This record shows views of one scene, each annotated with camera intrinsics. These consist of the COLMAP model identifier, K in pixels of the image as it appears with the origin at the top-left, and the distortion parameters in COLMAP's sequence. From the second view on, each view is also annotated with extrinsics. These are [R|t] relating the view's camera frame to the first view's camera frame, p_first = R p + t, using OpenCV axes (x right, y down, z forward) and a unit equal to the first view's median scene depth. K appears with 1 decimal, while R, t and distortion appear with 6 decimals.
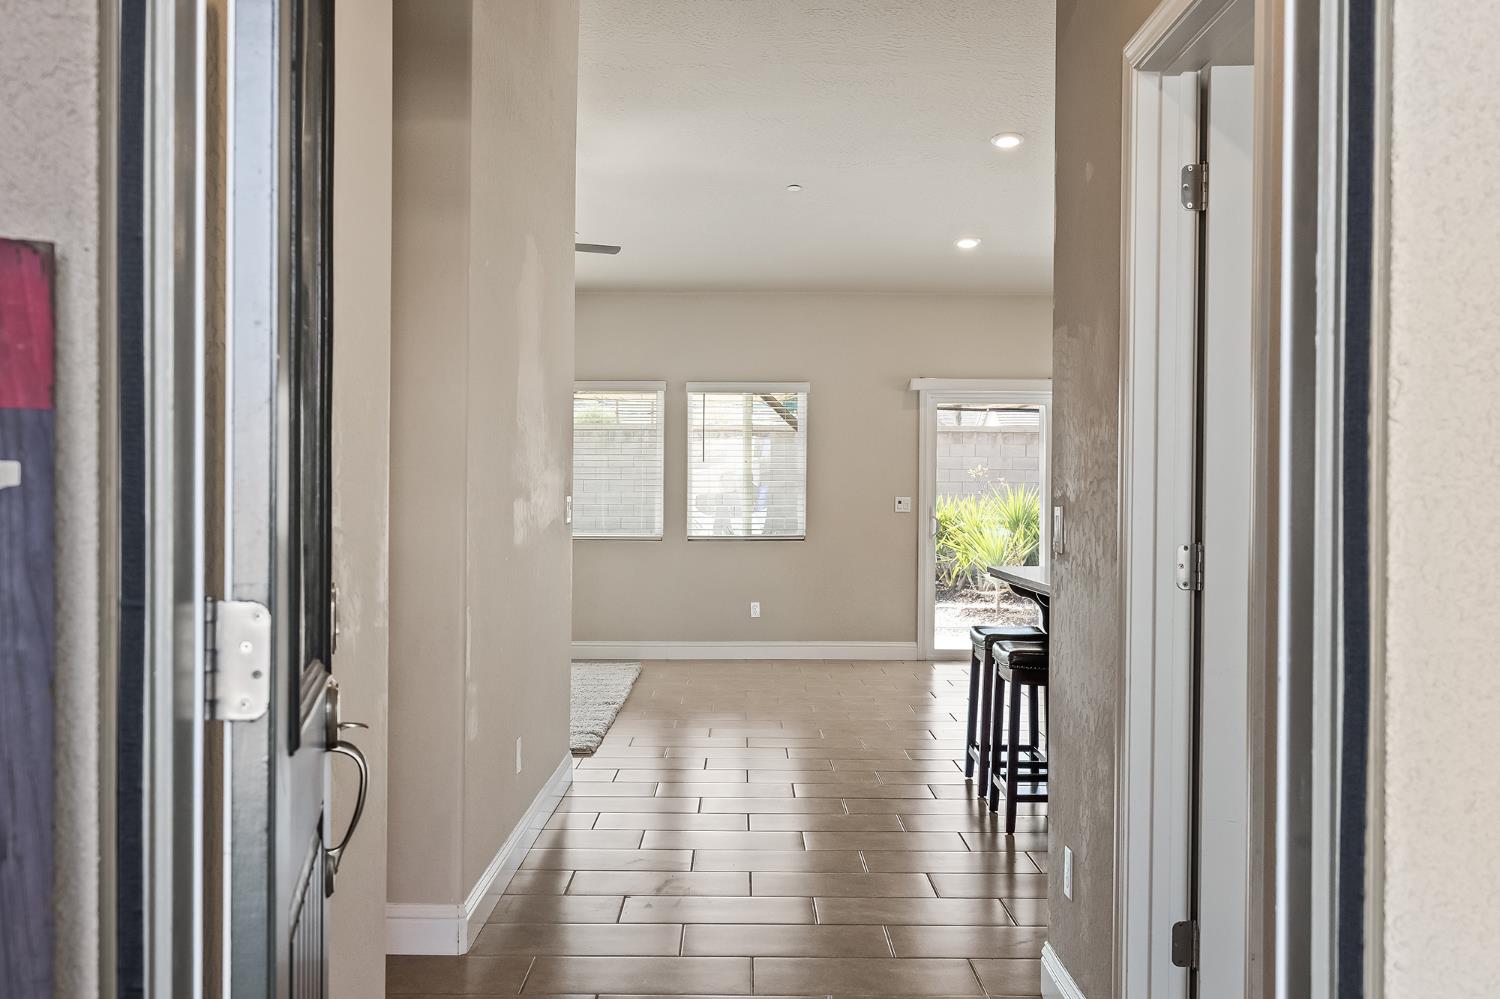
lens RADIAL K [[603.9, 0, 745.4], [0, 603.9, 503.6], [0, 0, 1]] dist [0.001402, -0.000005]
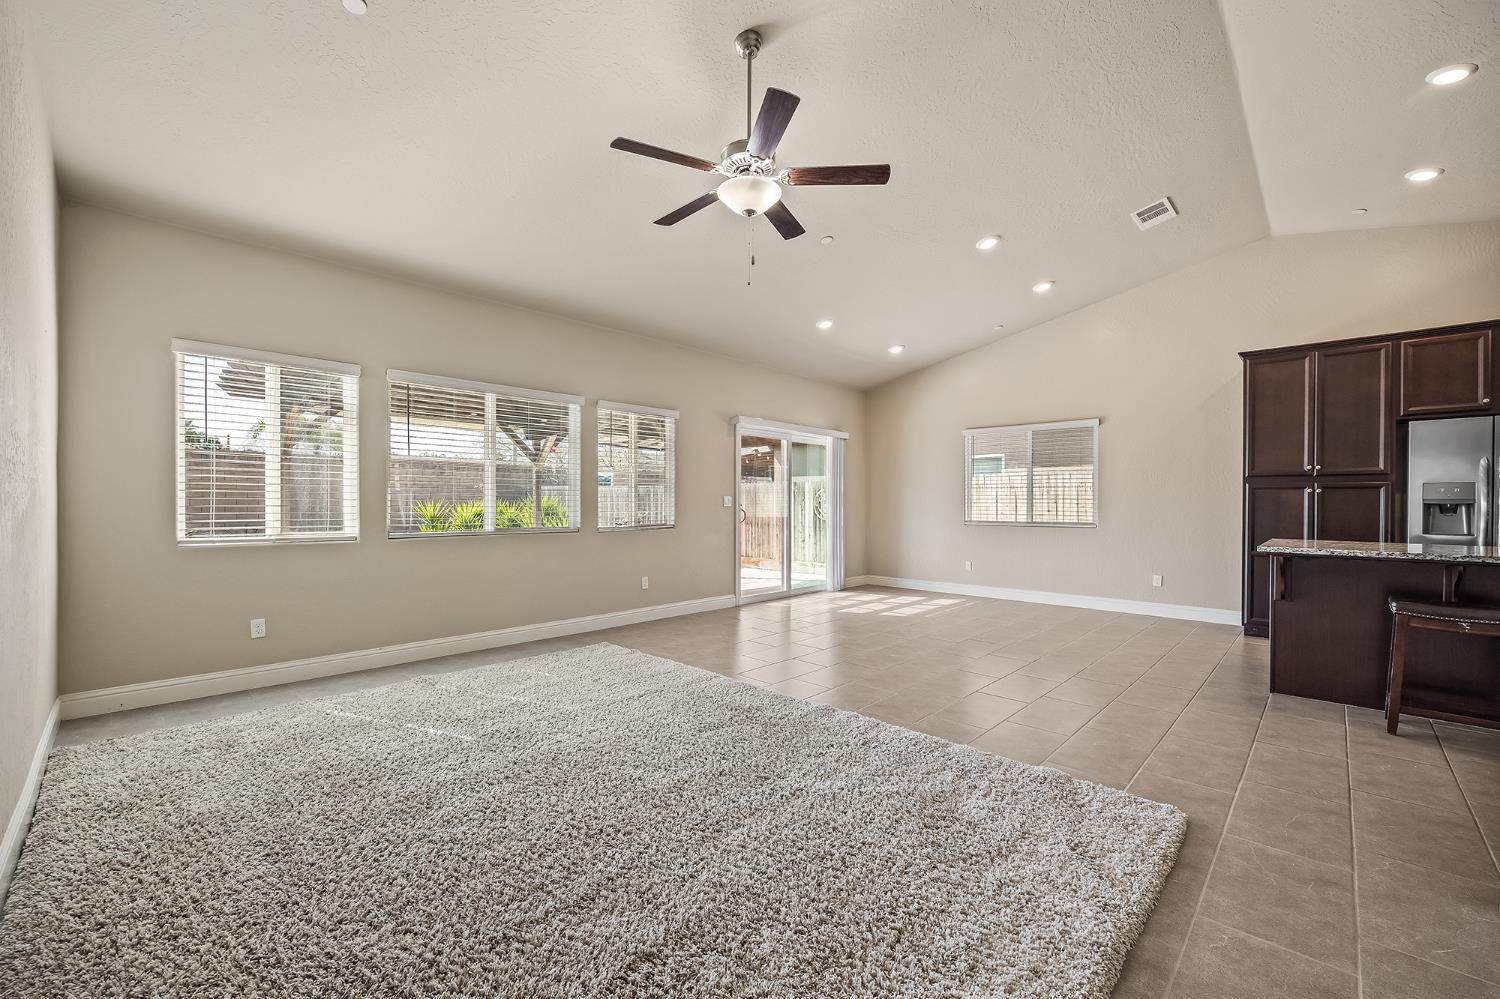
lens RADIAL K [[603.9, 0, 745.4], [0, 603.9, 503.6], [0, 0, 1]] dist [0.001402, -0.000005]
pose [[0.693935, -0.000667, 0.720038, -0.743518], [-0.000160, 0.999999, 0.001081, 0.004740], [-0.720038, -0.000865, 0.693934, -0.051114]]
